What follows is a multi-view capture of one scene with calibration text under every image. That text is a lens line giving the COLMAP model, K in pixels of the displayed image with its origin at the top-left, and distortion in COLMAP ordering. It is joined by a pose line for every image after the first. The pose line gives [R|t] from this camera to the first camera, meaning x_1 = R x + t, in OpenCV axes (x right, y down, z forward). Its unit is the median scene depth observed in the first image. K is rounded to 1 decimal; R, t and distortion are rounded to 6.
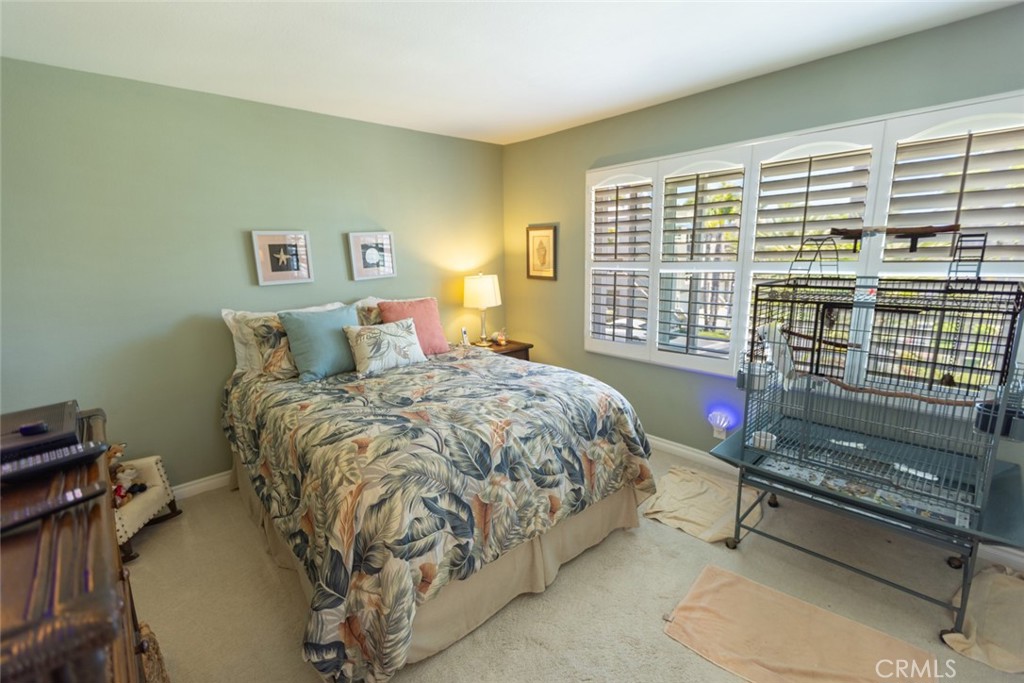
lens RADIAL K [[450.0, 0, 507.7], [0, 450.0, 344.6], [0, 0, 1]] dist [0.002808, -0.003444]
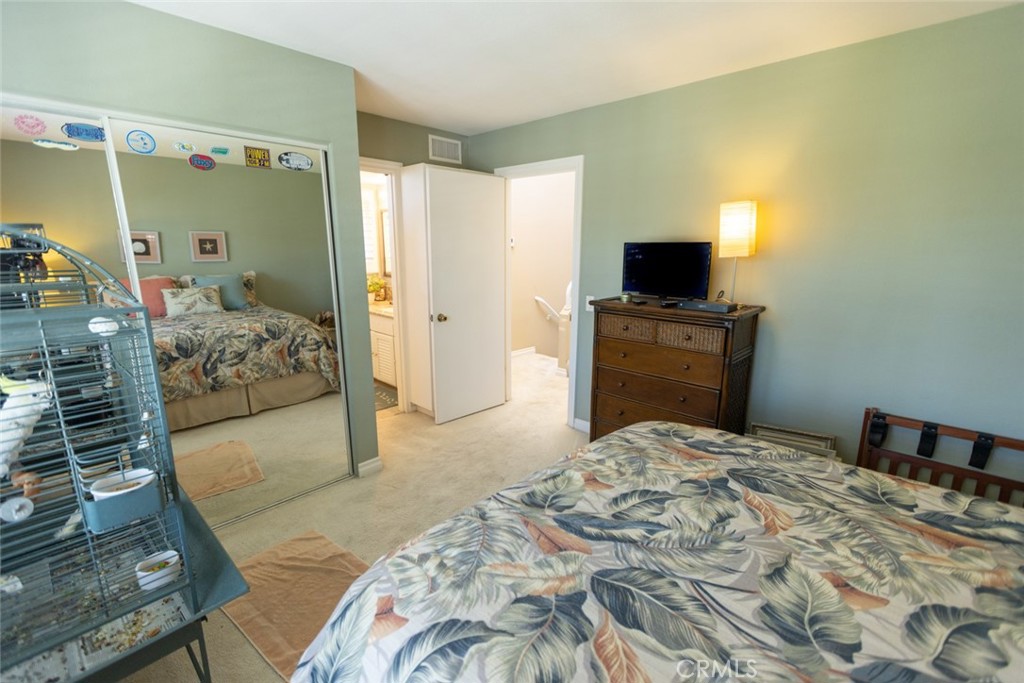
lens RADIAL K [[450.0, 0, 507.7], [0, 450.0, 344.6], [0, 0, 1]] dist [0.002808, -0.003444]
pose [[-0.997823, 0.030395, -0.058521, 0.129873], [0.003363, 0.909742, 0.415161, -0.291984], [0.065858, 0.414061, -0.907864, 1.404871]]
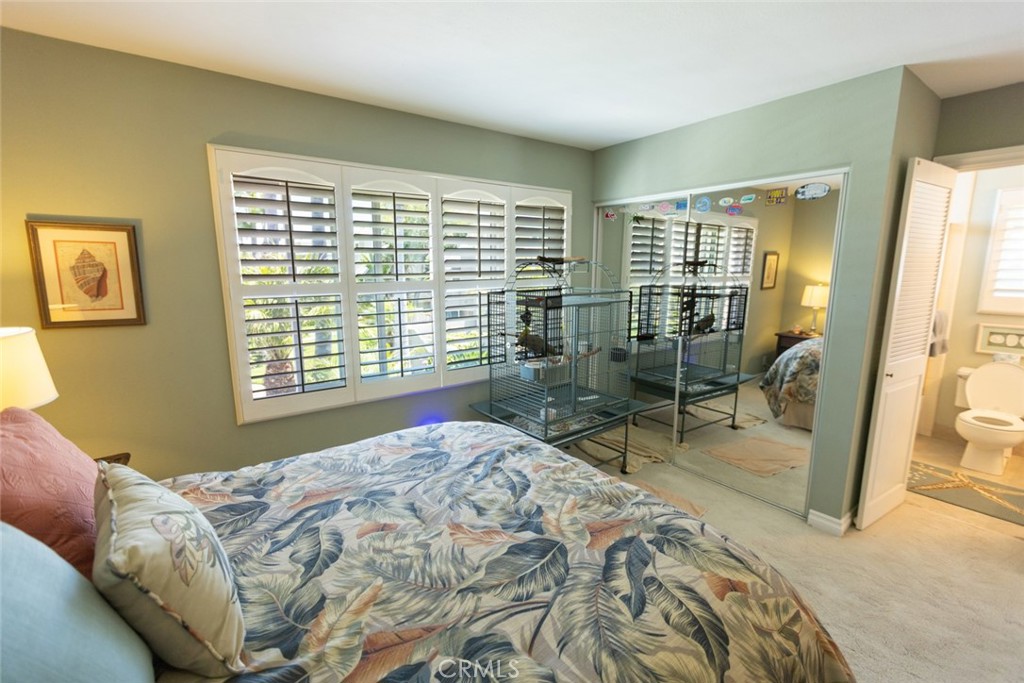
lens RADIAL K [[450.0, 0, 507.7], [0, 450.0, 344.6], [0, 0, 1]] dist [0.002808, -0.003444]
pose [[0.102428, -0.151590, 0.983122, -0.686111], [0.203338, 0.970642, 0.128481, -0.173435], [-0.973736, 0.186746, 0.130245, 0.879912]]
